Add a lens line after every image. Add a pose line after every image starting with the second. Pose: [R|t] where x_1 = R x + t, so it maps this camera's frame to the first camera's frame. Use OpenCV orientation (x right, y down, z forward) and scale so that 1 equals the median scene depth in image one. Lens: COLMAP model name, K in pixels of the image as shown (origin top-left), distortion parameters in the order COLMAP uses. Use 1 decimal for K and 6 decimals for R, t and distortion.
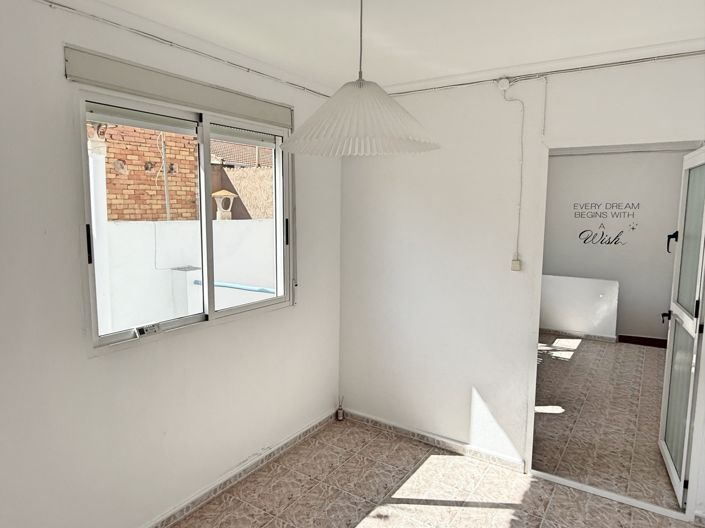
lens RADIAL K [[475.7, 0, 352.2], [0, 475.7, 263.5], [0, 0, 1]] dist [0.006303, -0.005895]
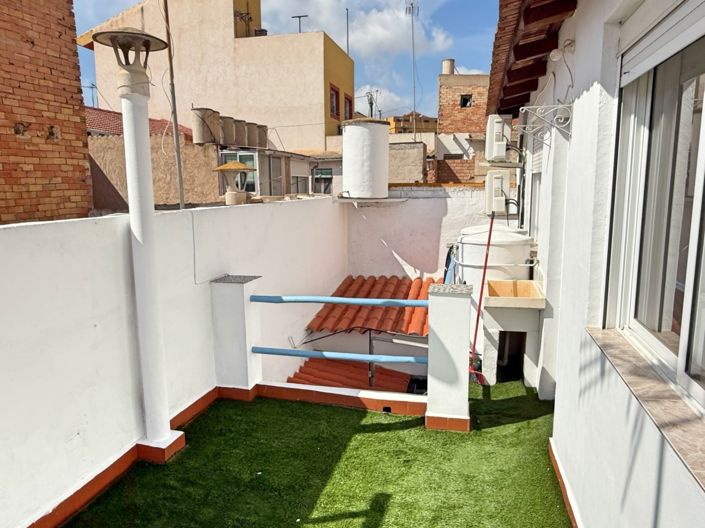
lens RADIAL K [[507.9, 0, 354.4], [0, 507.9, 266.9], [0, 0, 1]] dist [-0.000697, 0.005096]
pose [[0.944192, -0.069075, 0.322072, -0.217487], [0.054980, 0.997097, 0.052666, -0.018040], [-0.324776, -0.032020, 0.945249, 0.145154]]
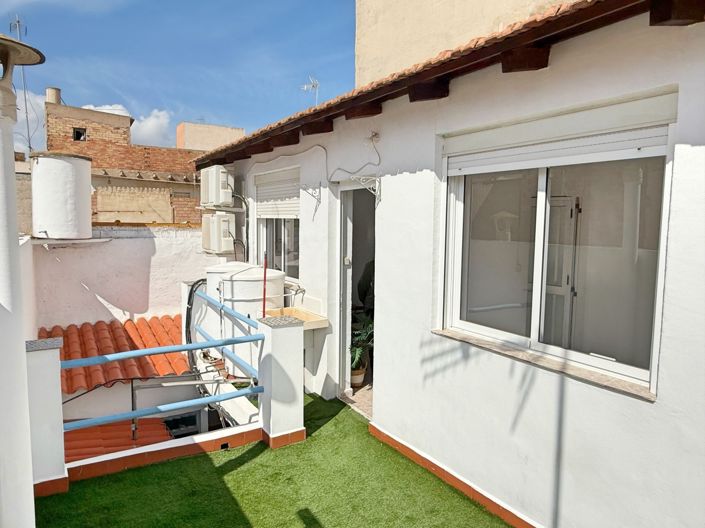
lens RADIAL K [[475.7, 0, 351.9], [0, 475.7, 261.3], [0, 0, 1]] dist [0.006303, -0.005895]
pose [[0.430741, -0.080311, 0.898895, -0.371898], [0.096567, 0.994416, 0.042571, -0.040884], [-0.897294, 0.068467, 0.436091, 0.244183]]
